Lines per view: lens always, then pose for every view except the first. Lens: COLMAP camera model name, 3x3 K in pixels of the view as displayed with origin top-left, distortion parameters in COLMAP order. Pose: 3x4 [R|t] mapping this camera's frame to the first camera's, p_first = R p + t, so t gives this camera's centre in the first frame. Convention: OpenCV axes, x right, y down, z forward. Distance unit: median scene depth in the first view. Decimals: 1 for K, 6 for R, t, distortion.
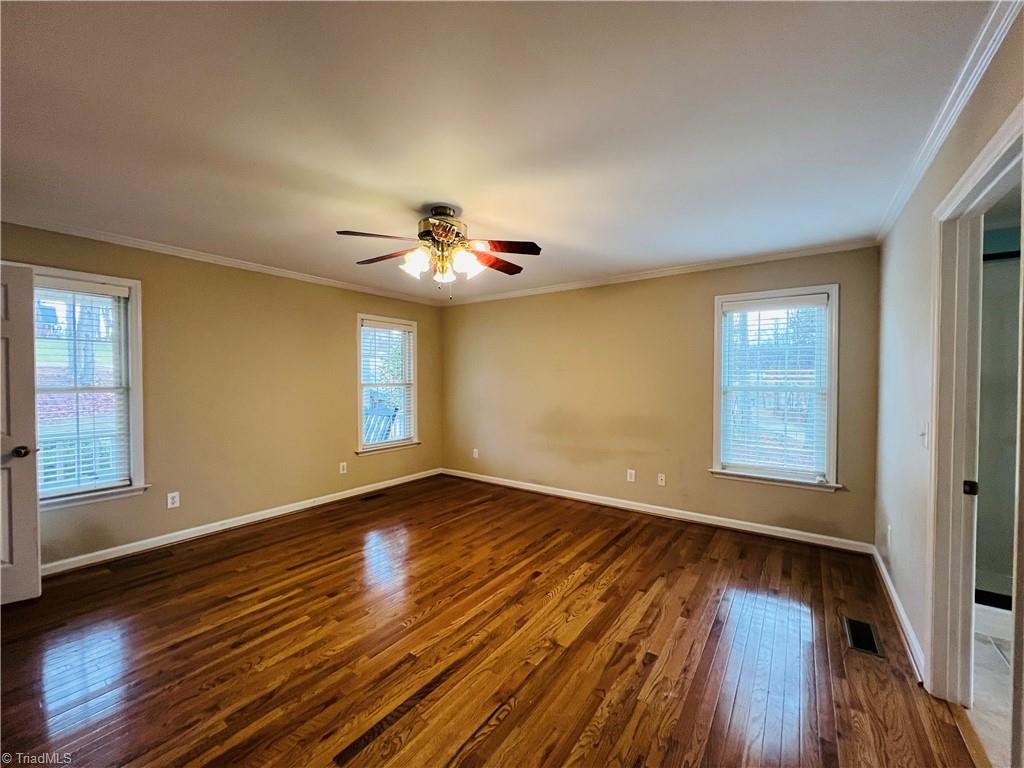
lens RADIAL K [[408.9, 0, 513.8], [0, 408.9, 386.9], [0, 0, 1]] dist [-0.002852, 0.000298]
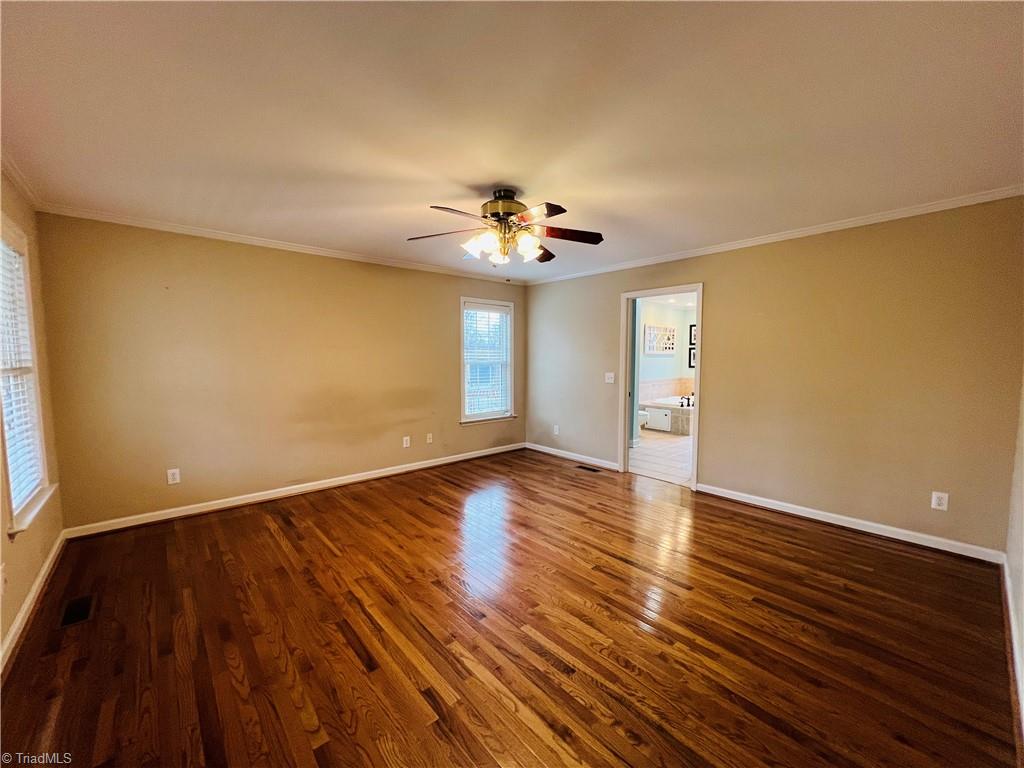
lens RADIAL K [[408.9, 0, 513.8], [0, 408.9, 386.9], [0, 0, 1]] dist [-0.002852, 0.000298]
pose [[0.231913, -0.075370, 0.969812, -1.176867], [0.020909, 0.997150, 0.072494, -0.017144], [-0.972512, 0.003465, 0.232828, 0.719848]]
